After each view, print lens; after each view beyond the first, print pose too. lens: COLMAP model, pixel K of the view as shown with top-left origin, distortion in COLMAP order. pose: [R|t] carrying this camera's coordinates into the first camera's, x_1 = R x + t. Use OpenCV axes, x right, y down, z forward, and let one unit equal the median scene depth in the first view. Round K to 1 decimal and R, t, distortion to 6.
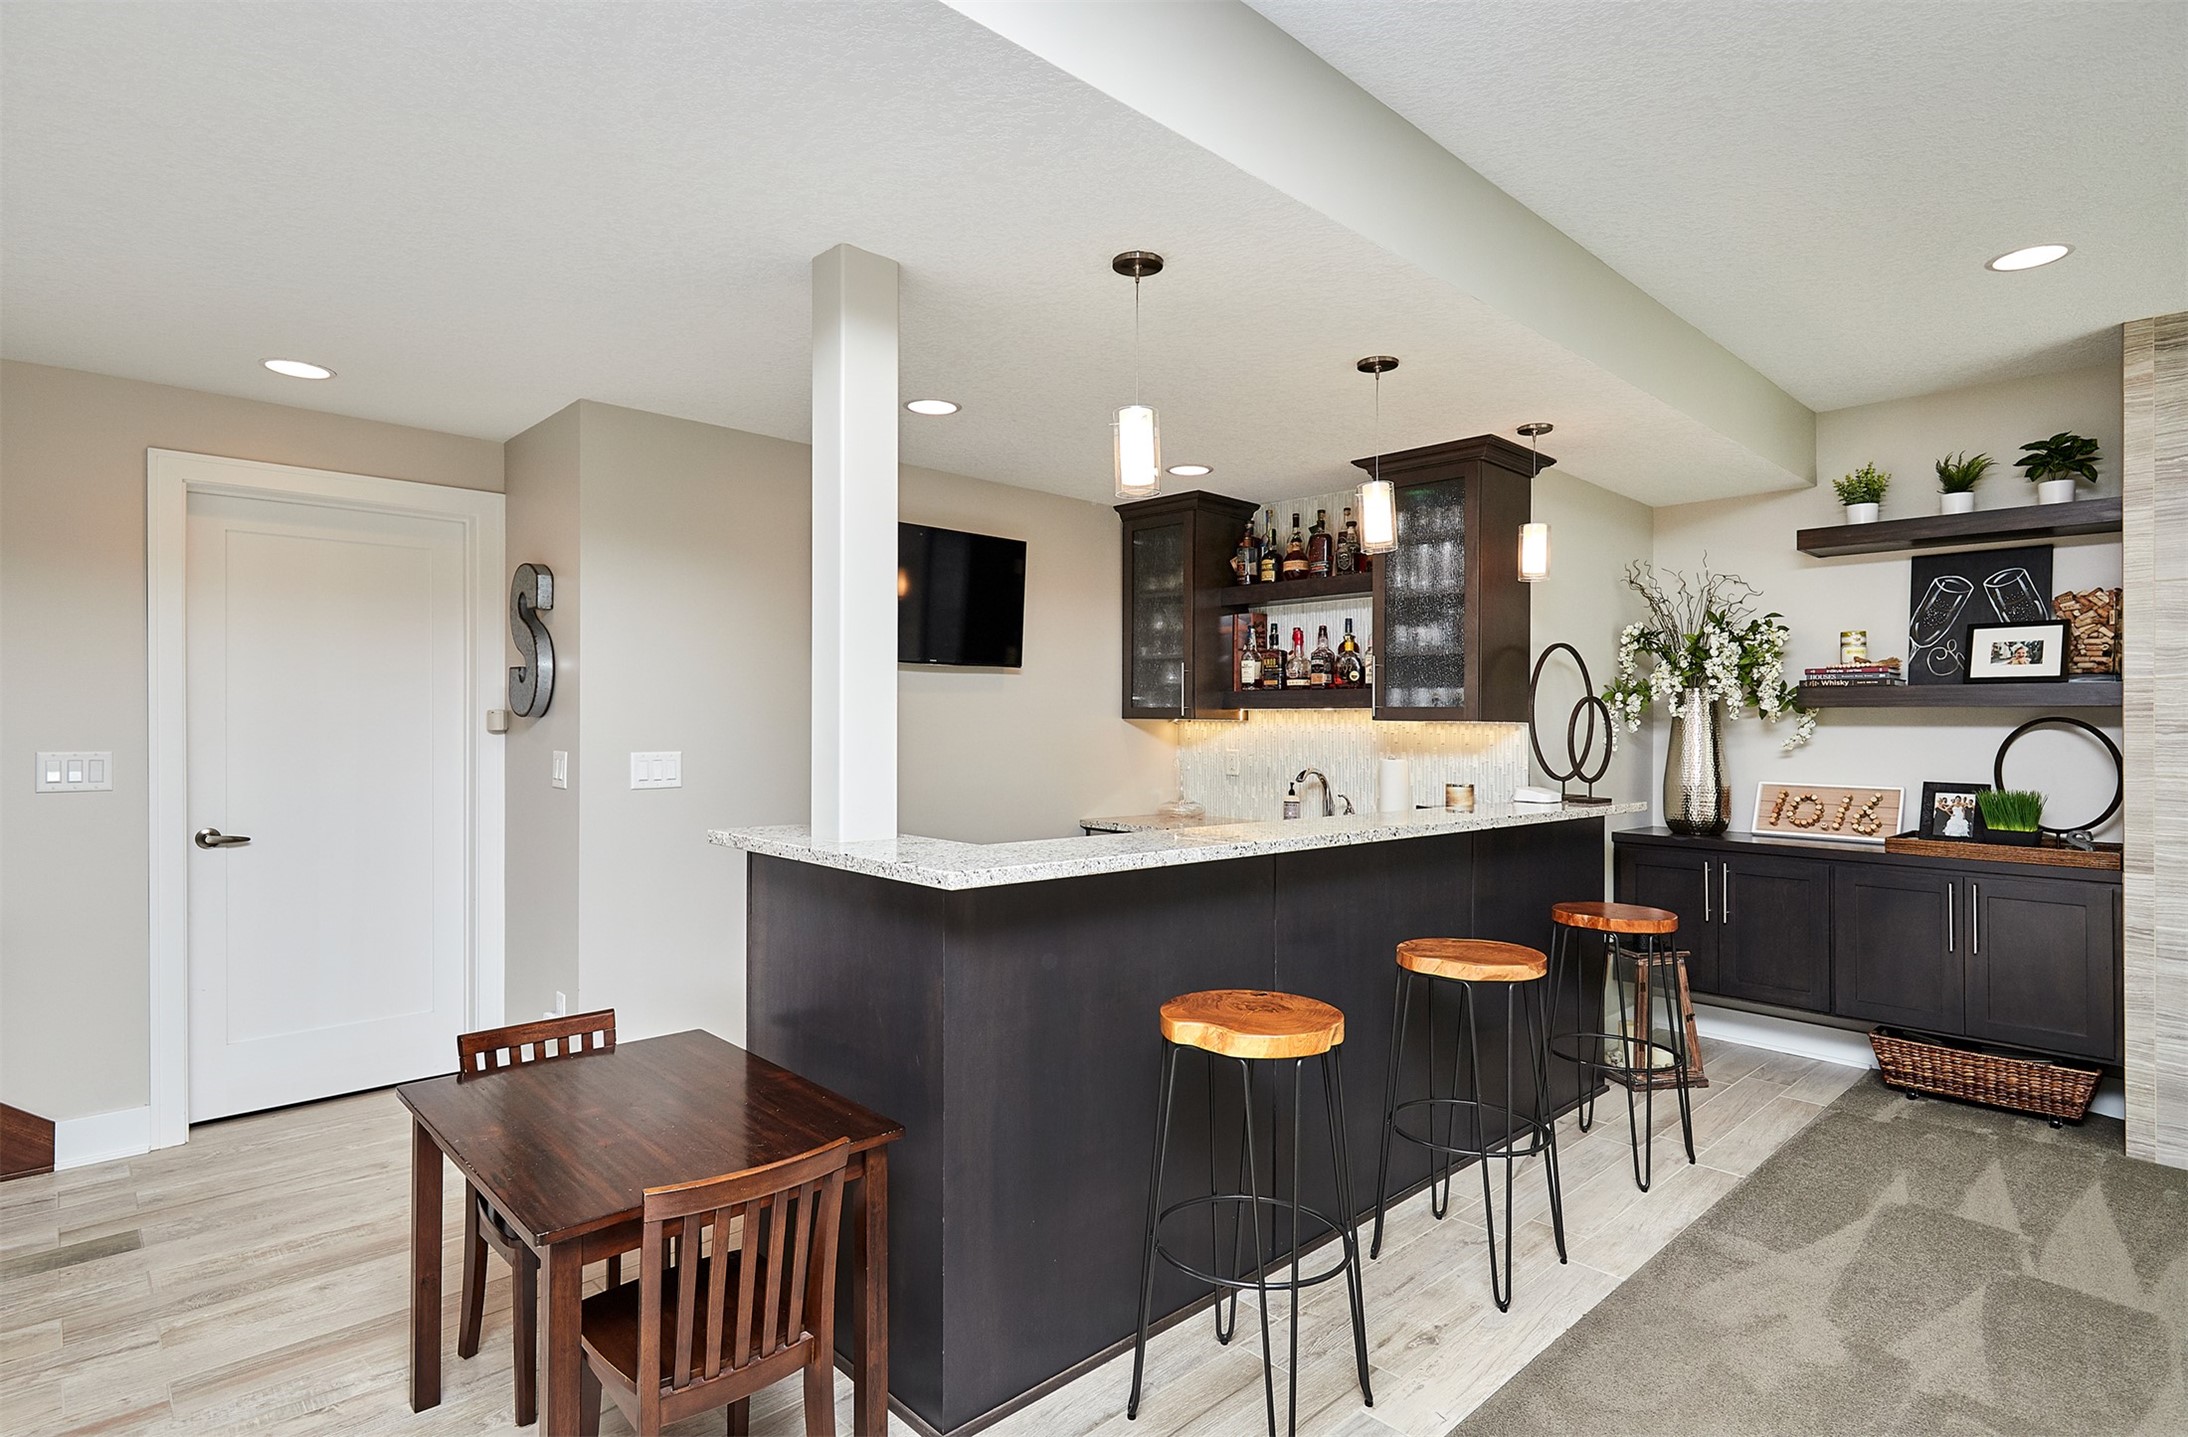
lens RADIAL K [[1114.3, 0, 1094.0], [0, 1114.3, 718.5], [0, 0, 1]] dist [0.024875, -0.000760]
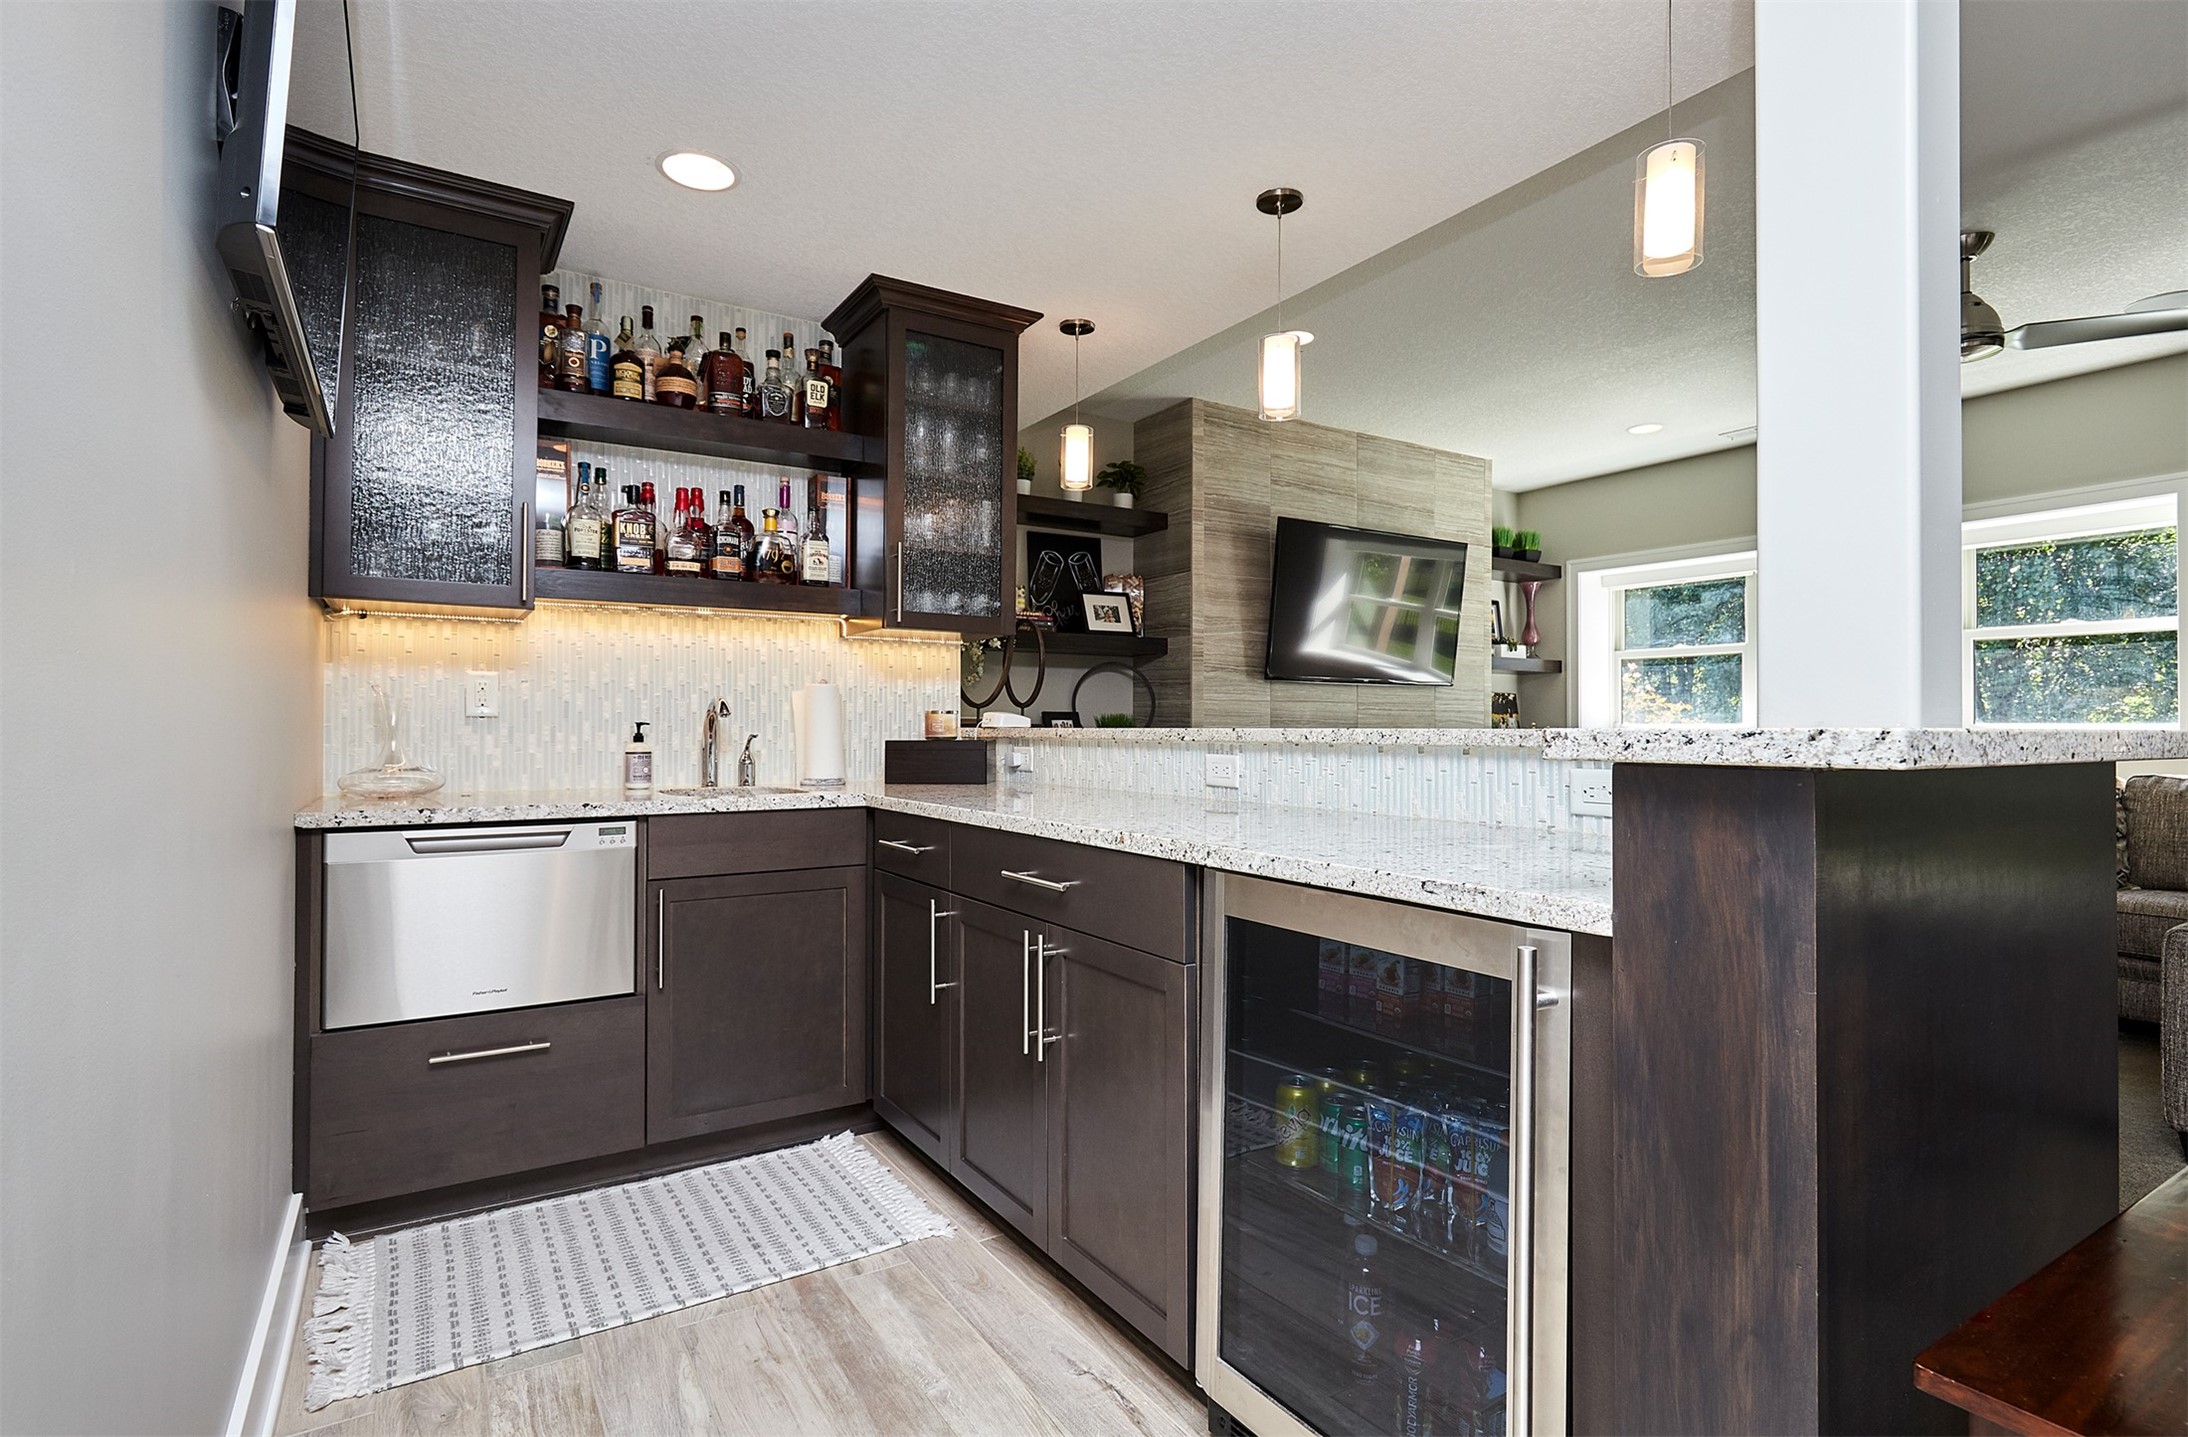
lens RADIAL K [[1053.2, 0, 1039.6], [0, 1053.2, 720.2], [0, 0, 1]] dist [-0.002006, 0.000044]
pose [[0.225370, -0.002640, 0.974270, -0.433079], [-0.004385, 0.999983, 0.003724, 0.064726], [-0.974263, -0.005112, 0.225355, 0.782395]]
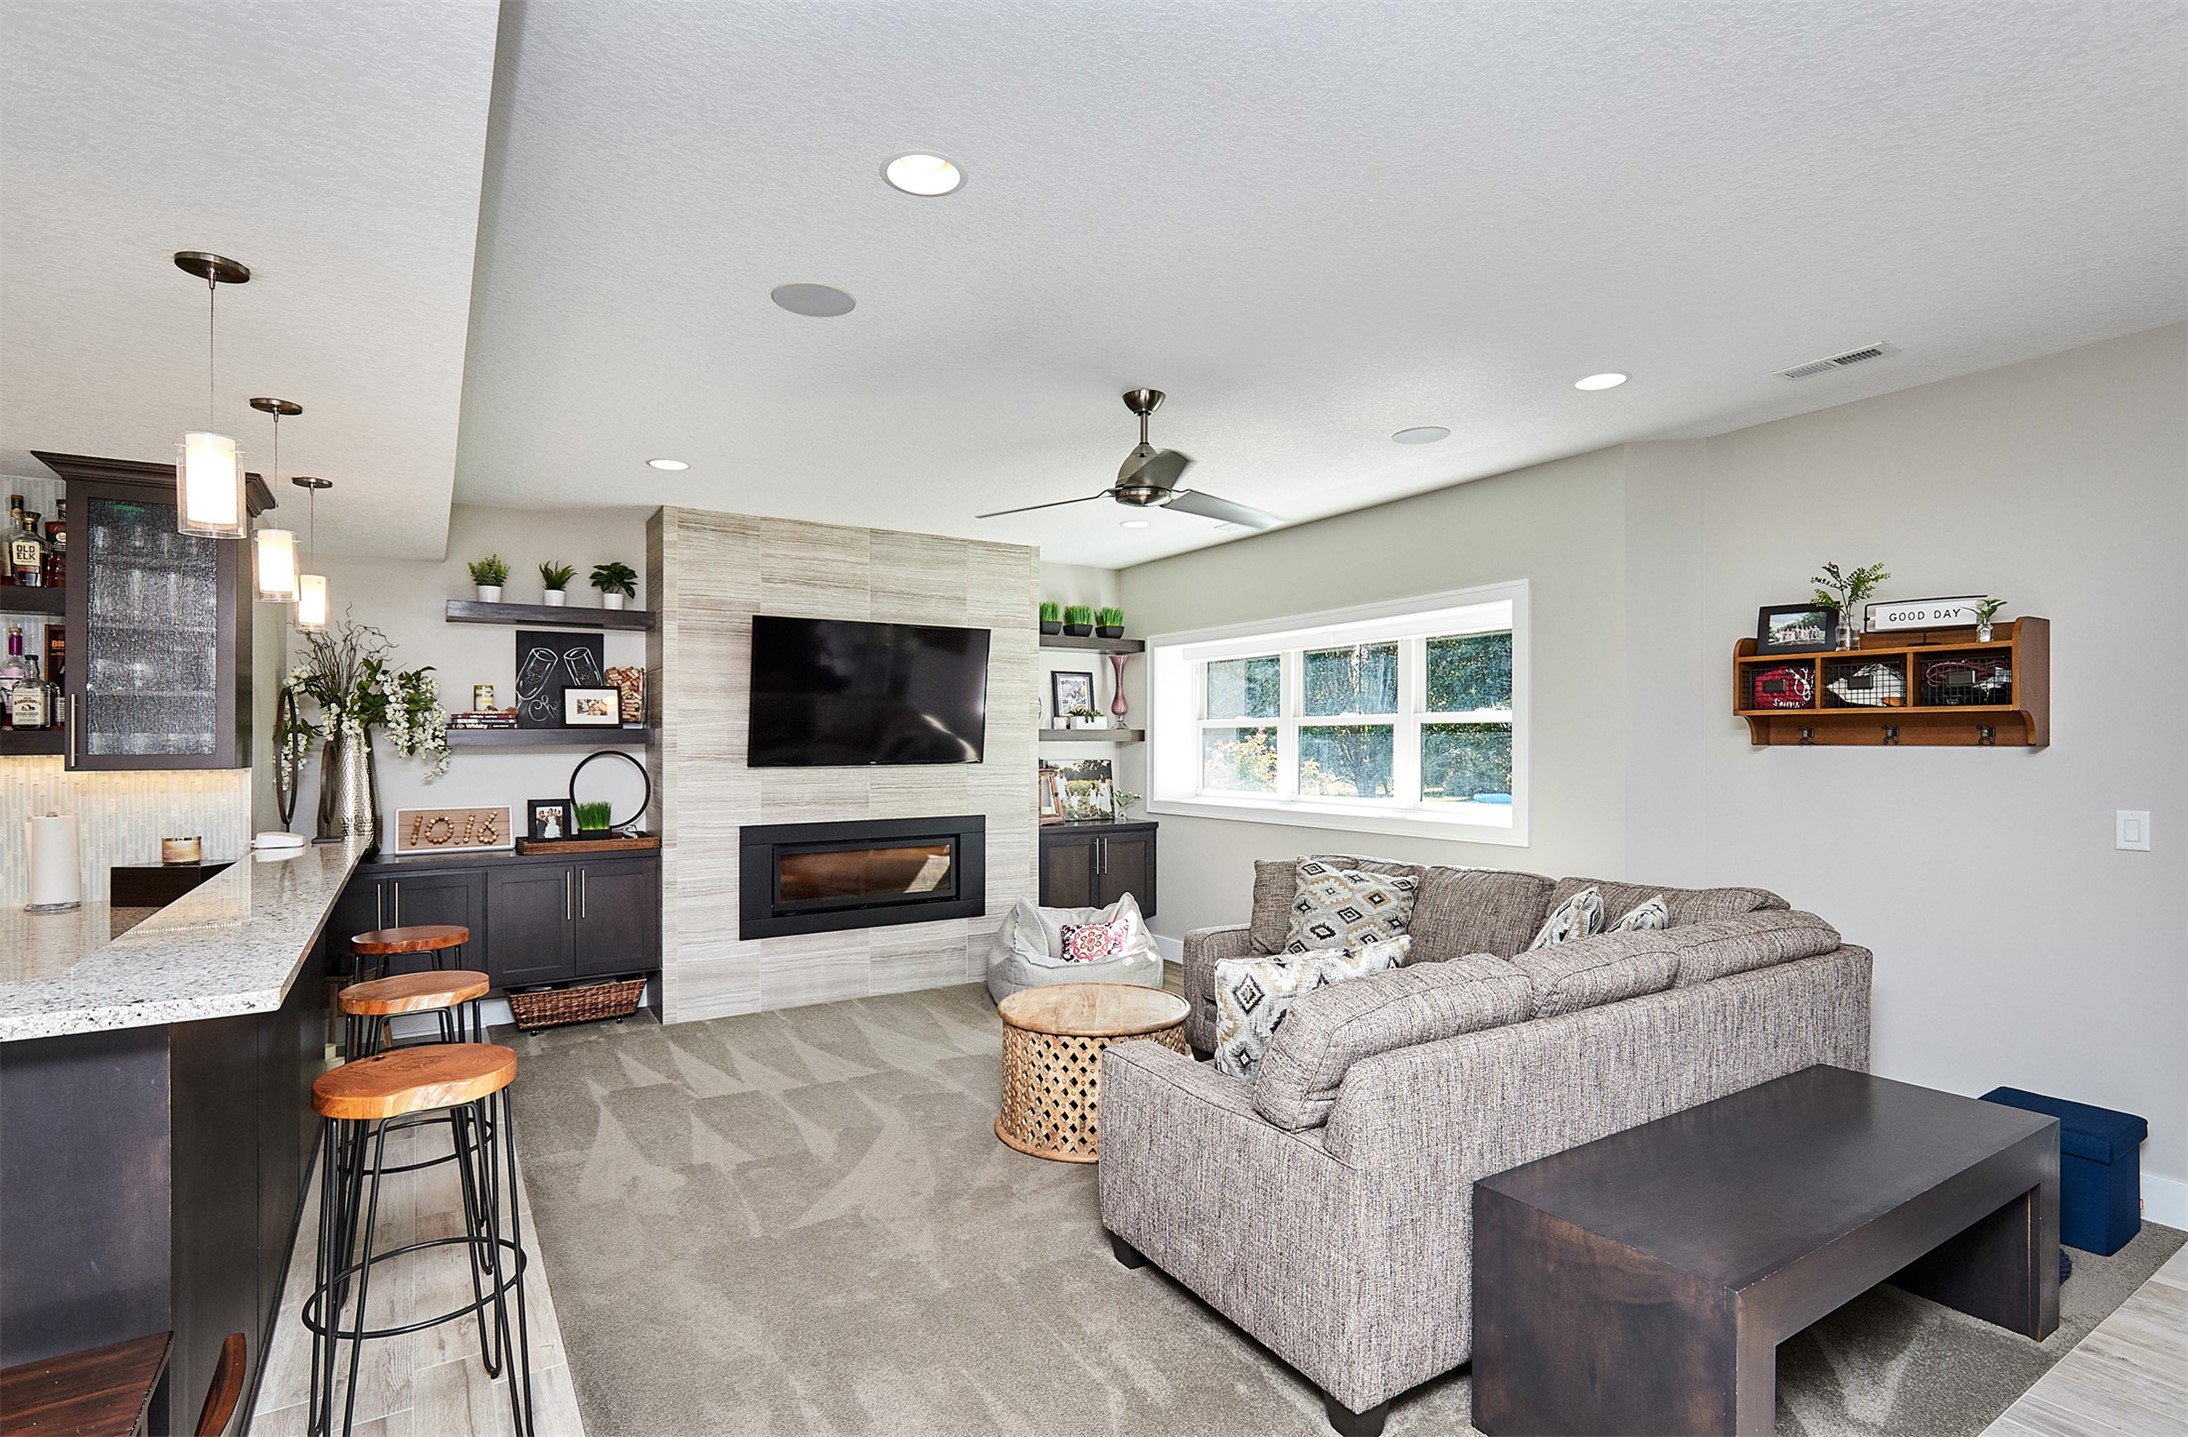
lens RADIAL K [[1047.9, 0, 1085.5], [0, 1047.9, 744.3], [0, 0, 1]] dist [-0.001820, -0.000449]
pose [[0.203643, -0.015573, 0.978921, -0.368965], [0.003910, 0.999878, 0.015093, -0.027932], [-0.979037, 0.000754, 0.203679, 0.104454]]
